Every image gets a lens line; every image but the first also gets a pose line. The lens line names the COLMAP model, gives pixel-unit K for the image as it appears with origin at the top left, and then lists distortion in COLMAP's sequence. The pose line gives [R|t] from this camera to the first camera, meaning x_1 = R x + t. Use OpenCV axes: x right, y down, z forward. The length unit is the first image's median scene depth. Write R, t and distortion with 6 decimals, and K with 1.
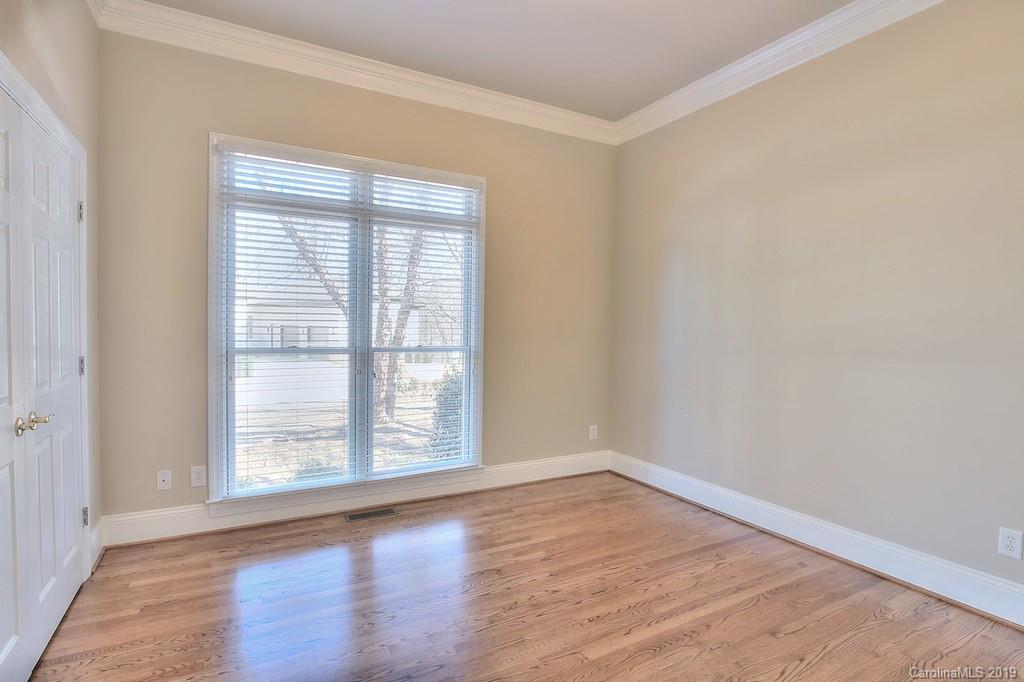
lens RADIAL K [[481.0, 0, 512.5], [0, 481.0, 333.4], [0, 0, 1]] dist [-0.007786, -0.000146]
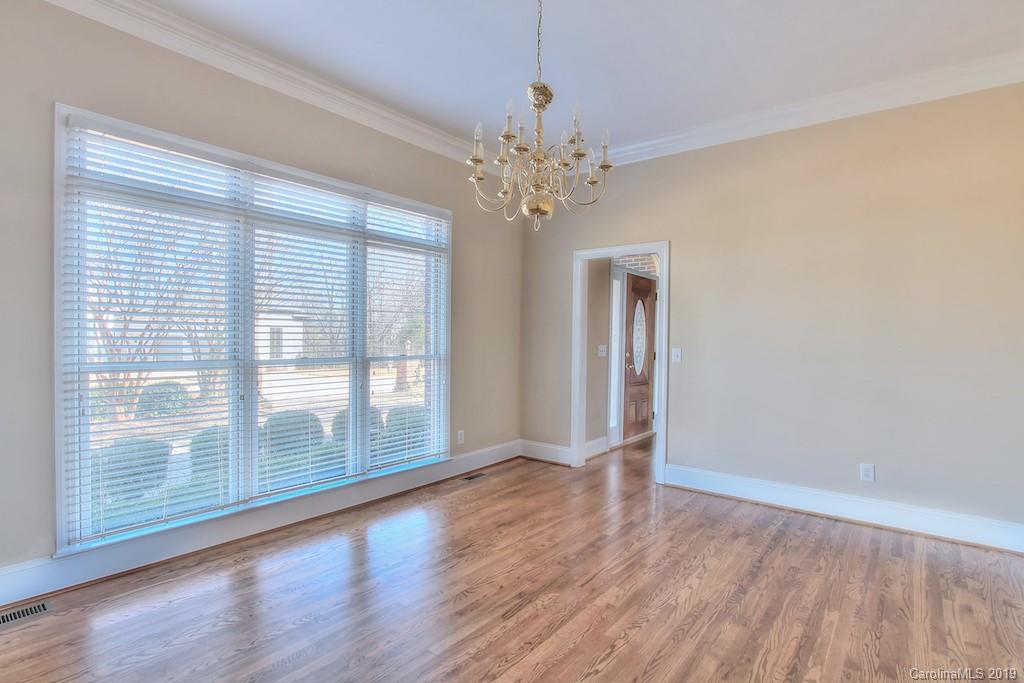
lens RADIAL K [[496.3, 0, 512.9], [0, 496.3, 344.2], [0, 0, 1]] dist [0.012327, 0.000750]
pose [[0.917500, -0.009500, 0.397623, -0.361576], [0.005582, 0.999924, 0.011010, -0.009205], [-0.397697, -0.007882, 0.917483, -0.156326]]
